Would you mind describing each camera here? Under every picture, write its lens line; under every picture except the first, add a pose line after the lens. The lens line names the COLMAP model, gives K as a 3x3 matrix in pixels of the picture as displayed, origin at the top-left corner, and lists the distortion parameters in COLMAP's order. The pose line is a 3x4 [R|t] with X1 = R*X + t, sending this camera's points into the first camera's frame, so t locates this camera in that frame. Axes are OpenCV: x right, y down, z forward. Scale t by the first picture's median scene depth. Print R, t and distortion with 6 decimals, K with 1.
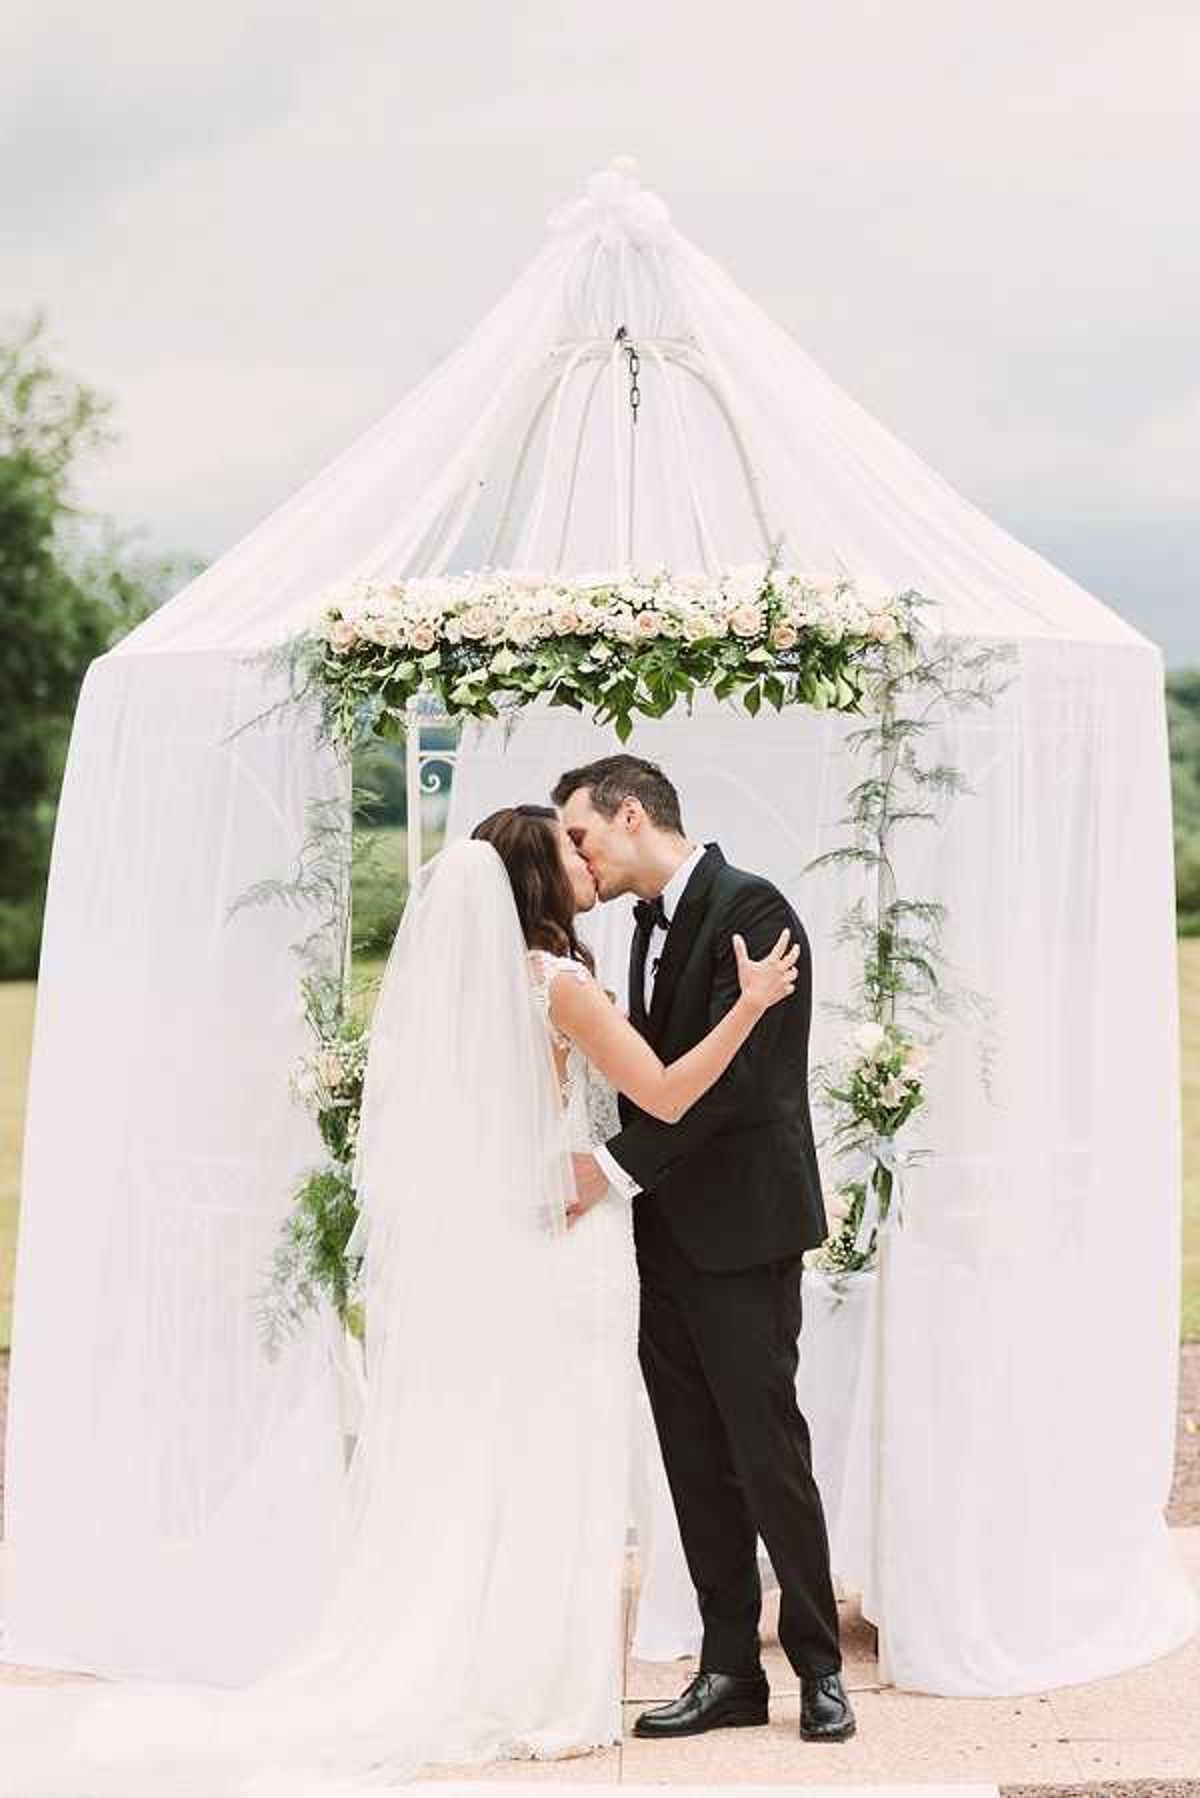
lens RADIAL K [[4548.9, 0, 600.0], [0, 4548.9, 899.0], [0, 0, 1]] dist [0.015866, 0.217063]
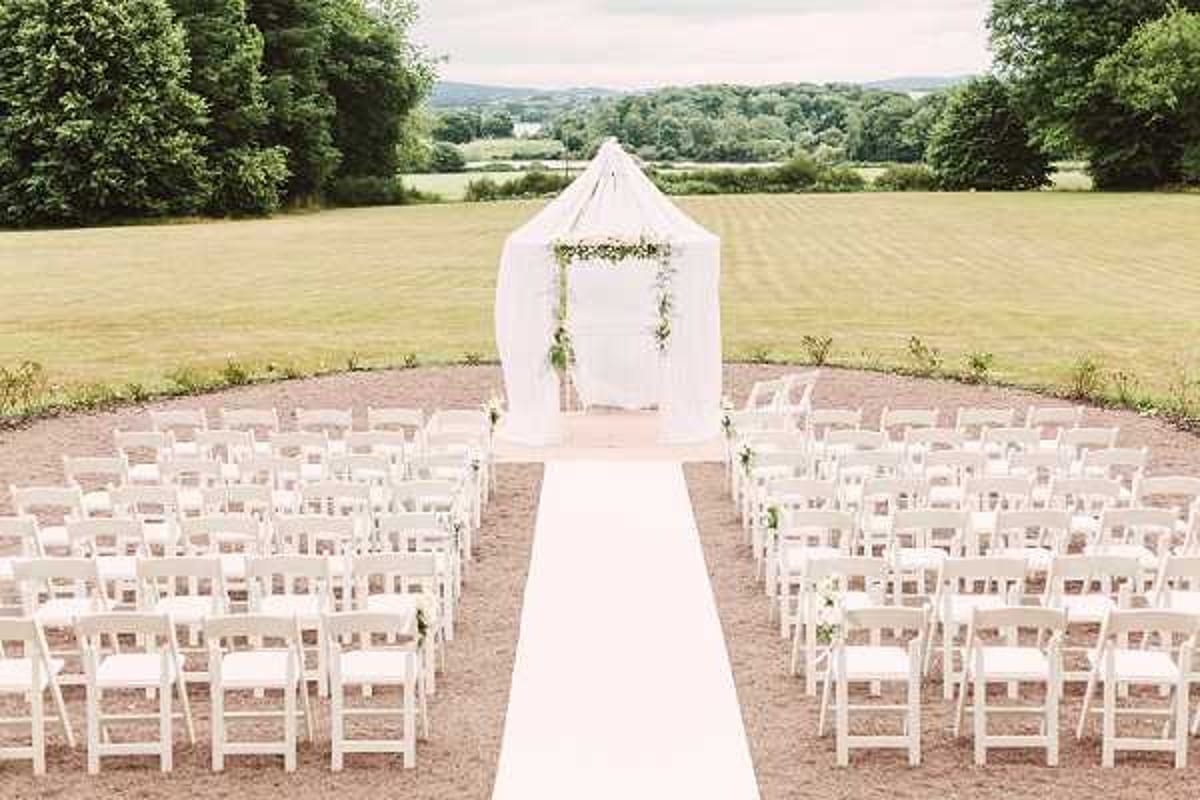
lens RADIAL K [[2066.0, 0, 600.0], [0, 2066.0, 400.0], [0, 0, 1]] dist [0.006618, -0.017807]
pose [[0.999778, 0.003769, 0.020710, -0.059270], [-0.006992, 0.987437, 0.157861, -0.255666], [-0.019855, -0.157971, 0.987244, -1.364038]]
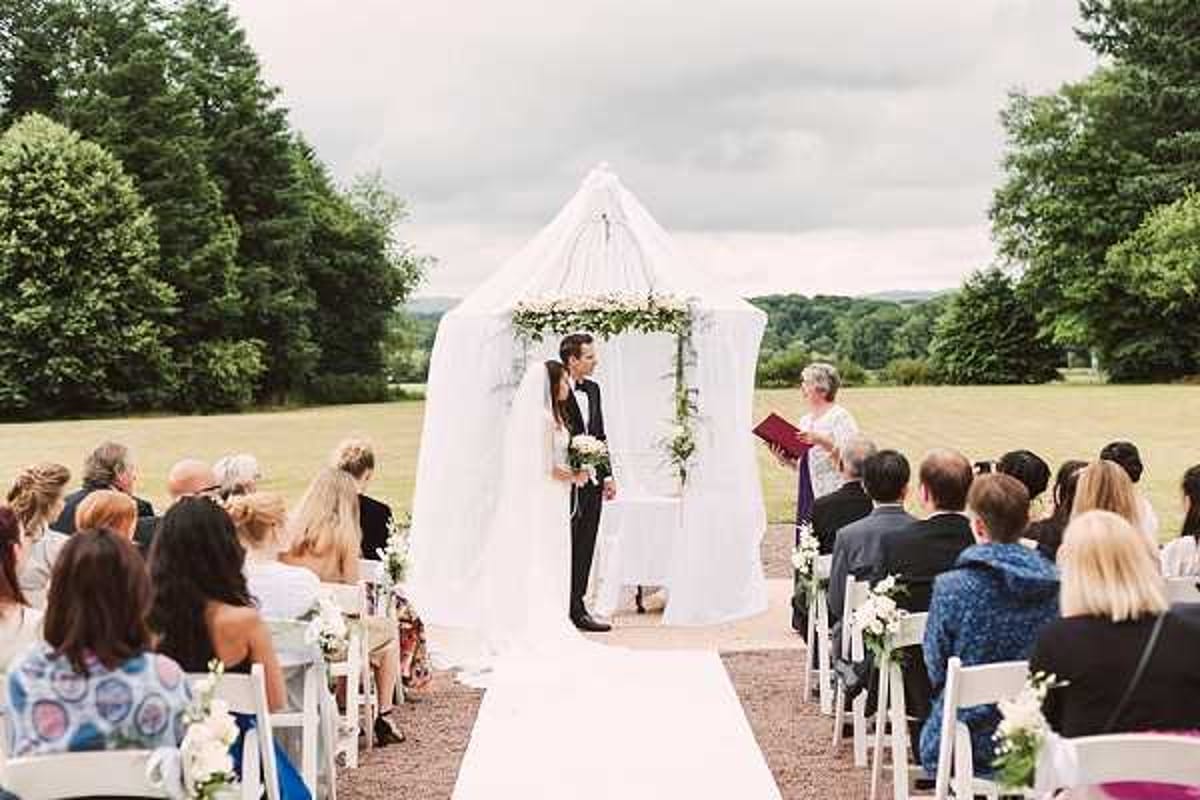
lens RADIAL K [[1658.7, 0, 600.0], [0, 1658.7, 400.0], [0, 0, 1]] dist [0.103613, -0.796639]
pose [[0.999709, 0.003698, 0.023822, -0.028682], [-0.004145, 0.999815, 0.018760, -0.014567], [-0.023749, -0.018853, 0.999540, -0.222889]]
